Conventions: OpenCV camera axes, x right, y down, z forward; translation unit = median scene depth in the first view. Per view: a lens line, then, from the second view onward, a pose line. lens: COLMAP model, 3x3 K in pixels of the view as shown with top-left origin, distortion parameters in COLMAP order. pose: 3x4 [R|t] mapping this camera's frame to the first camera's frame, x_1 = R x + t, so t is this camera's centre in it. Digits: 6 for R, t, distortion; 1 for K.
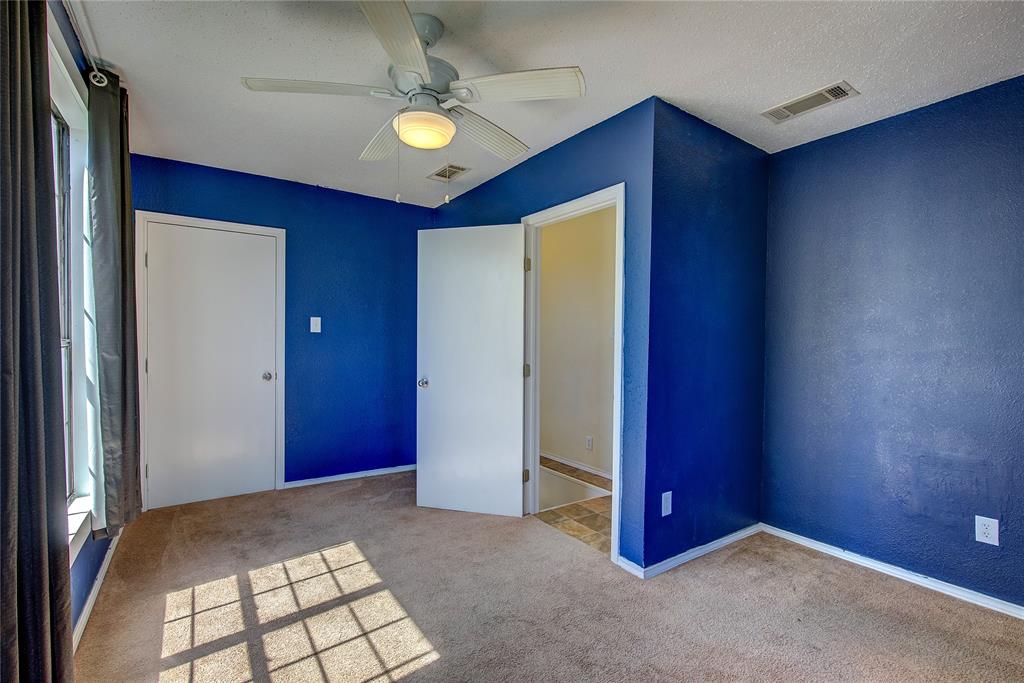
lens RADIAL K [[464.2, 0, 516.5], [0, 464.2, 345.9], [0, 0, 1]] dist [-0.001830, 0.001036]
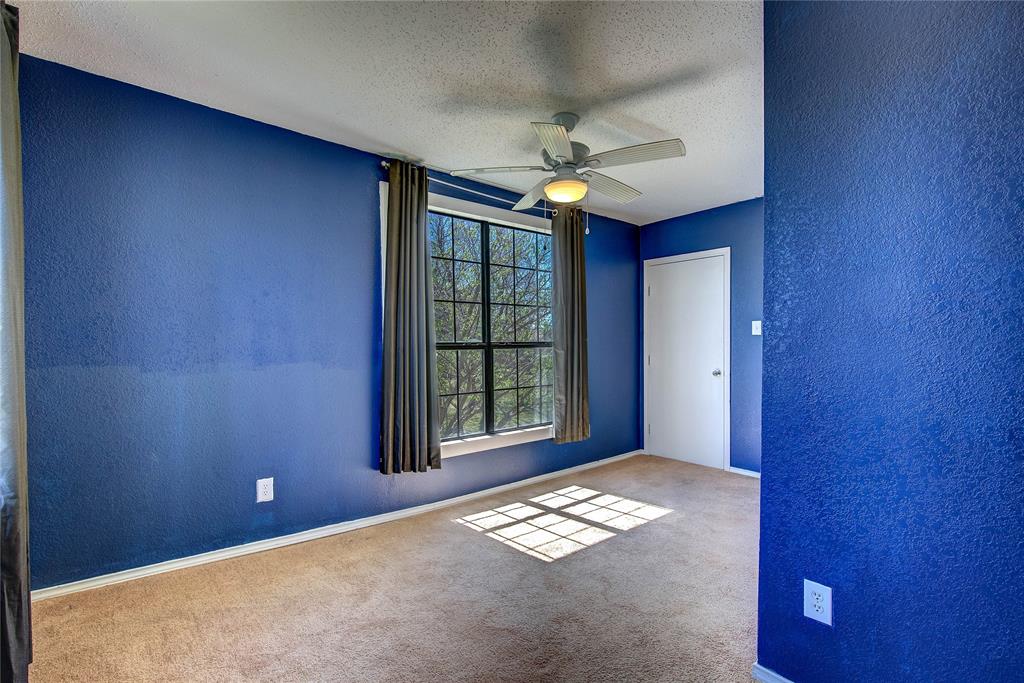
lens RADIAL K [[475.1, 0, 512.0], [0, 475.1, 341.5], [0, 0, 1]] dist [-0.000446, 0.000209]
pose [[0.096803, -0.000683, -0.995303, 0.994843], [-0.009200, 0.999956, -0.001581, -0.012348], [0.995261, 0.009310, 0.096792, 0.555272]]
